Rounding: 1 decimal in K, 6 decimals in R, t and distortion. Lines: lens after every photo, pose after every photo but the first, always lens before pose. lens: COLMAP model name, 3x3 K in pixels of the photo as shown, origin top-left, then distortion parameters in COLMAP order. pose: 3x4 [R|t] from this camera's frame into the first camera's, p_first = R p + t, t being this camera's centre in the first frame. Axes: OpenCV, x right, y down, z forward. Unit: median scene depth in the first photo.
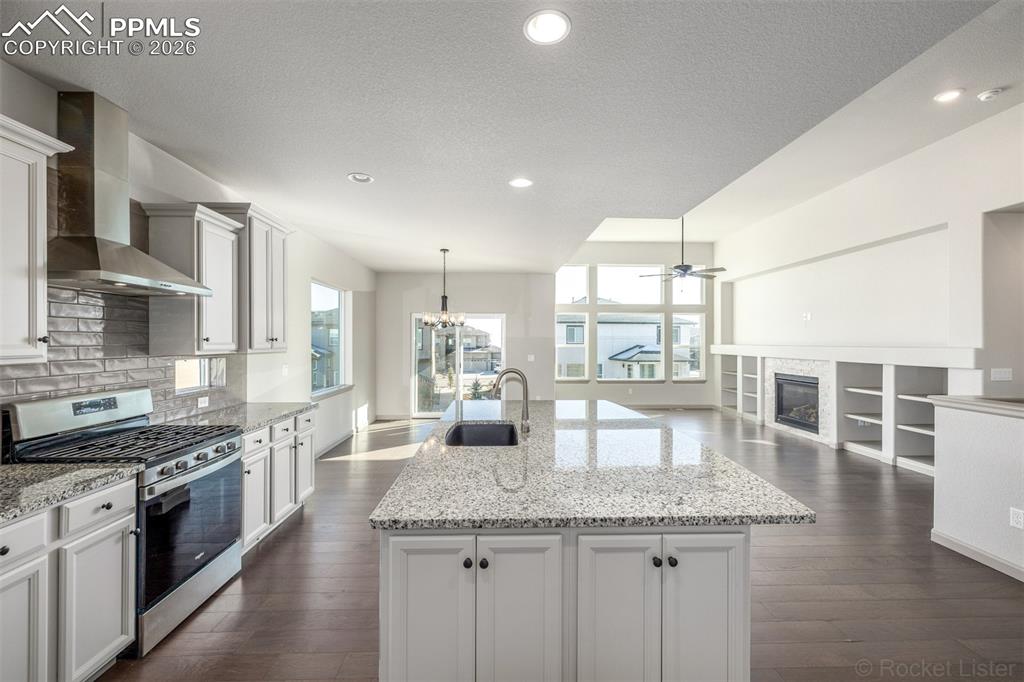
lens RADIAL K [[434.3, 0, 514.4], [0, 434.3, 340.8], [0, 0, 1]] dist [0.003744, -0.000741]
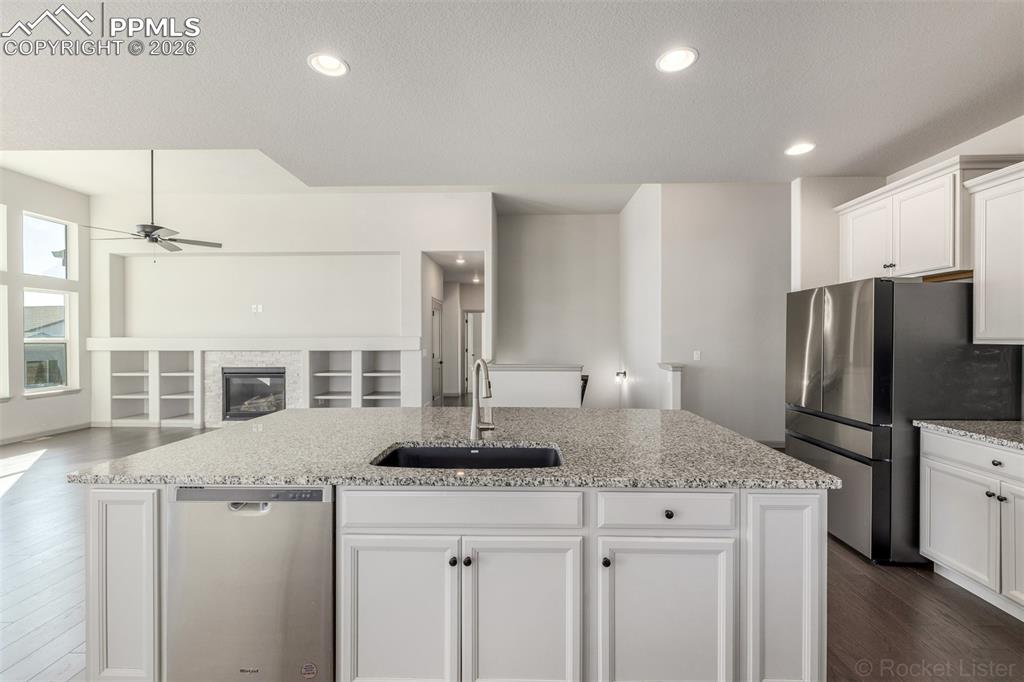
lens RADIAL K [[434.3, 0, 512.0], [0, 434.3, 345.6], [0, 0, 1]] dist [0.003744, -0.000741]
pose [[0.071646, -0.007370, 0.997403, -0.300607], [0.001005, 0.999973, 0.007317, 0.024121], [-0.997430, 0.000478, 0.071651, 0.356321]]
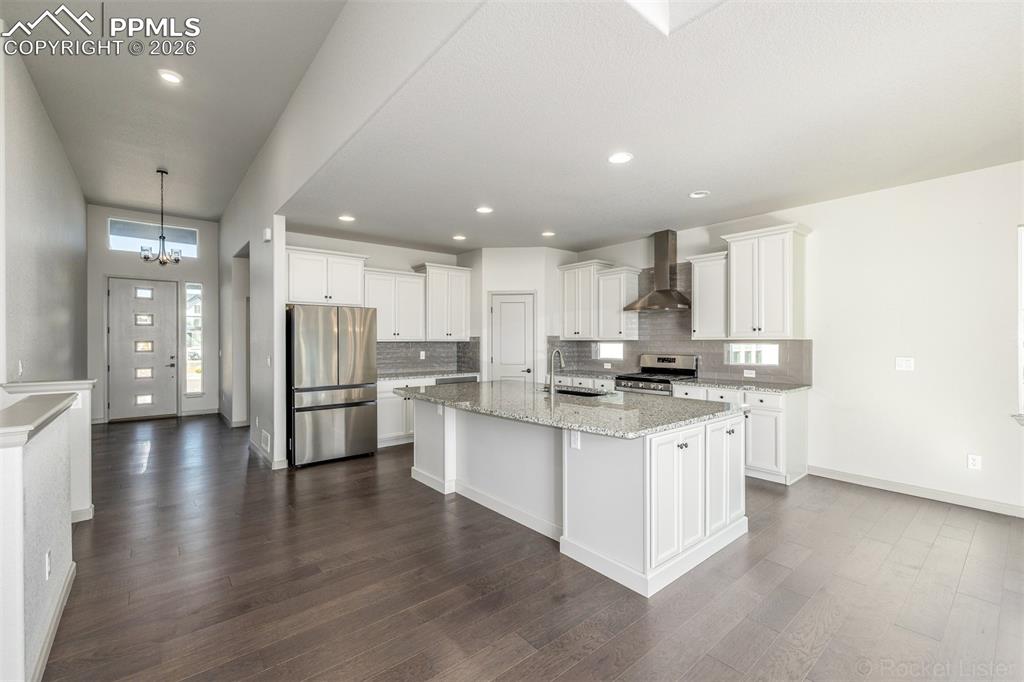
lens RADIAL K [[434.3, 0, 511.0], [0, 434.3, 339.3], [0, 0, 1]] dist [0.003744, -0.000741]
pose [[-0.793548, -0.001402, -0.608506, 0.395175], [0.000851, 0.999994, -0.003413, 0.015290], [0.608507, -0.003226, -0.793542, 0.814123]]
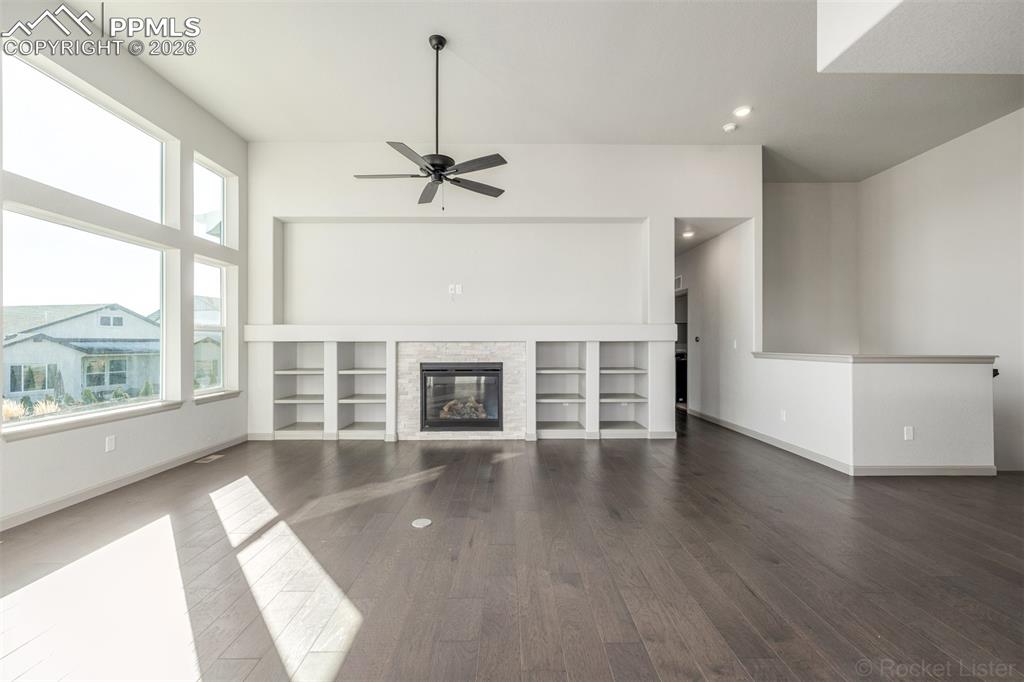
lens RADIAL K [[434.3, 0, 512.2], [0, 434.3, 340.0], [0, 0, 1]] dist [0.003744, -0.000741]
pose [[0.031361, 0.001550, 0.999507, -0.126575], [0.000578, 0.999999, -0.001569, 0.040953], [-0.999508, 0.000627, 0.031360, 0.909170]]
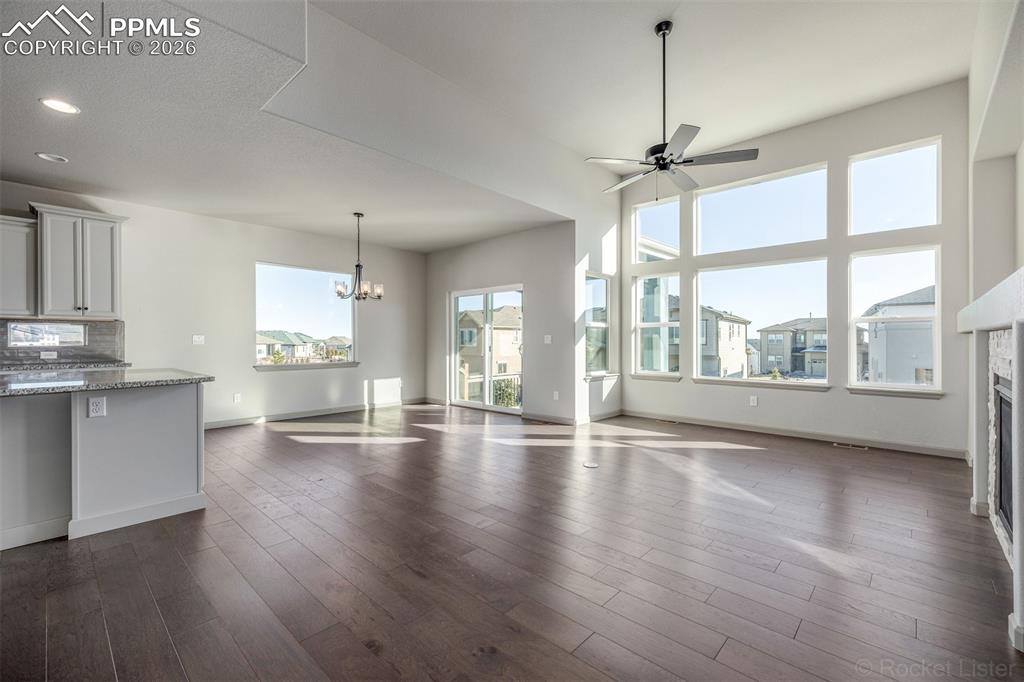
lens RADIAL K [[434.3, 0, 514.8], [0, 434.3, 339.9], [0, 0, 1]] dist [0.003744, -0.000741]
pose [[0.704422, -0.003034, -0.709775, 0.633484], [0.003978, 0.999992, -0.000327, 0.048665], [0.709770, -0.002593, 0.704429, 0.523143]]
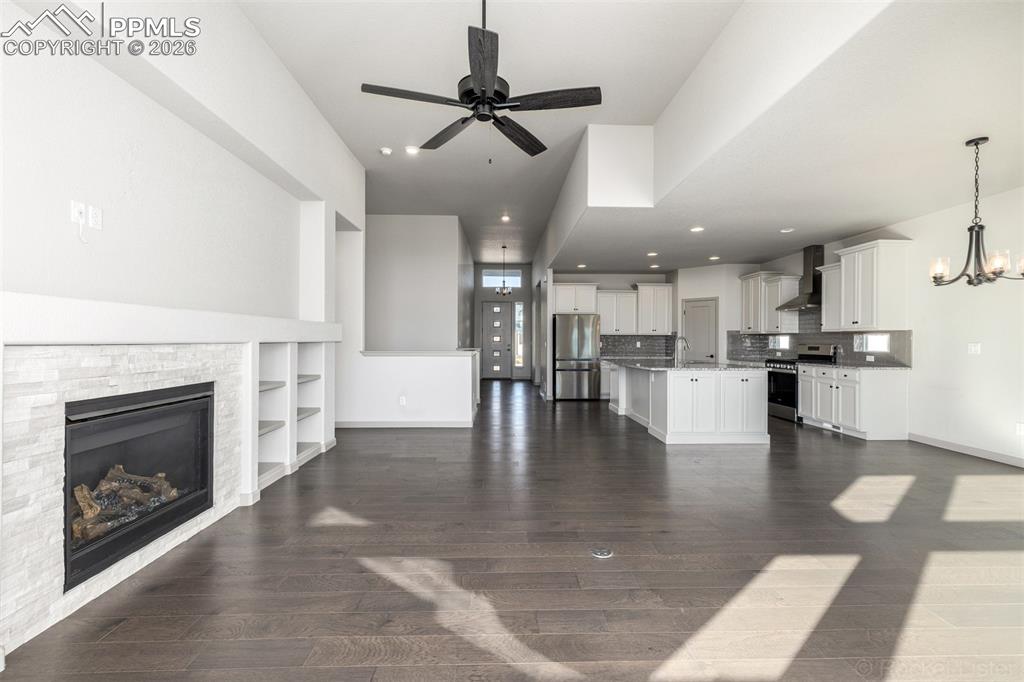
lens RADIAL K [[434.3, 0, 510.1], [0, 434.3, 342.4], [0, 0, 1]] dist [0.003744, -0.000741]
pose [[-0.999821, -0.006393, 0.017825, 0.363941], [-0.006337, 0.999975, 0.003164, 0.038837], [-0.017845, 0.003051, -0.999836, 1.380115]]
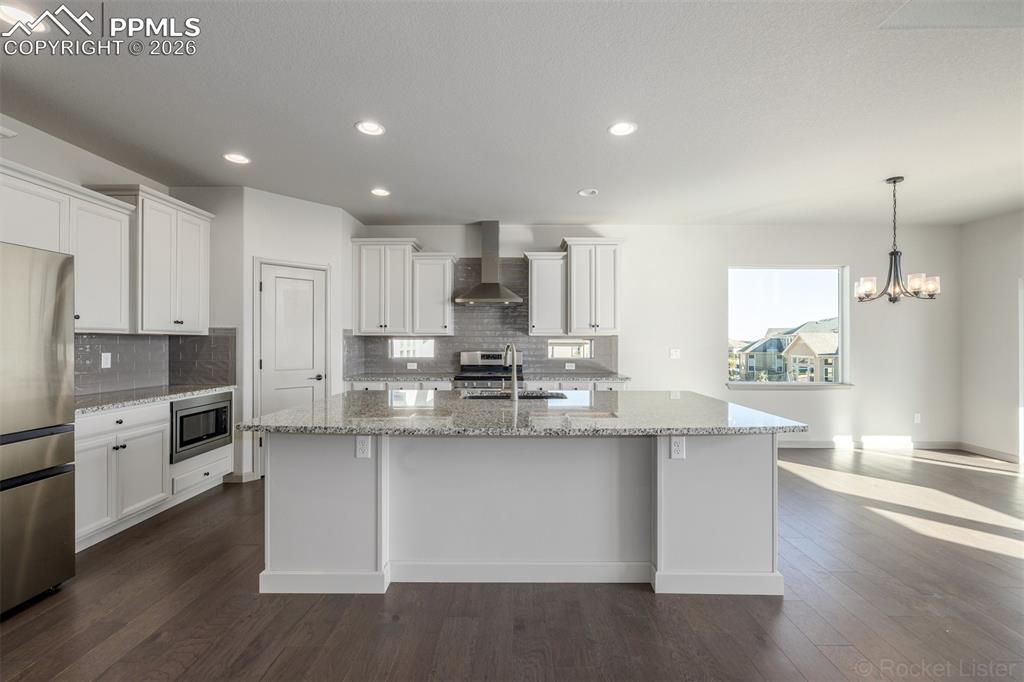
lens RADIAL K [[434.3, 0, 514.0], [0, 434.3, 340.9], [0, 0, 1]] dist [0.003744, -0.000741]
pose [[-0.048426, -0.002550, -0.998824, 0.442882], [-0.001555, 0.999996, -0.002478, 0.025189], [0.998826, 0.001433, -0.048429, 0.422442]]
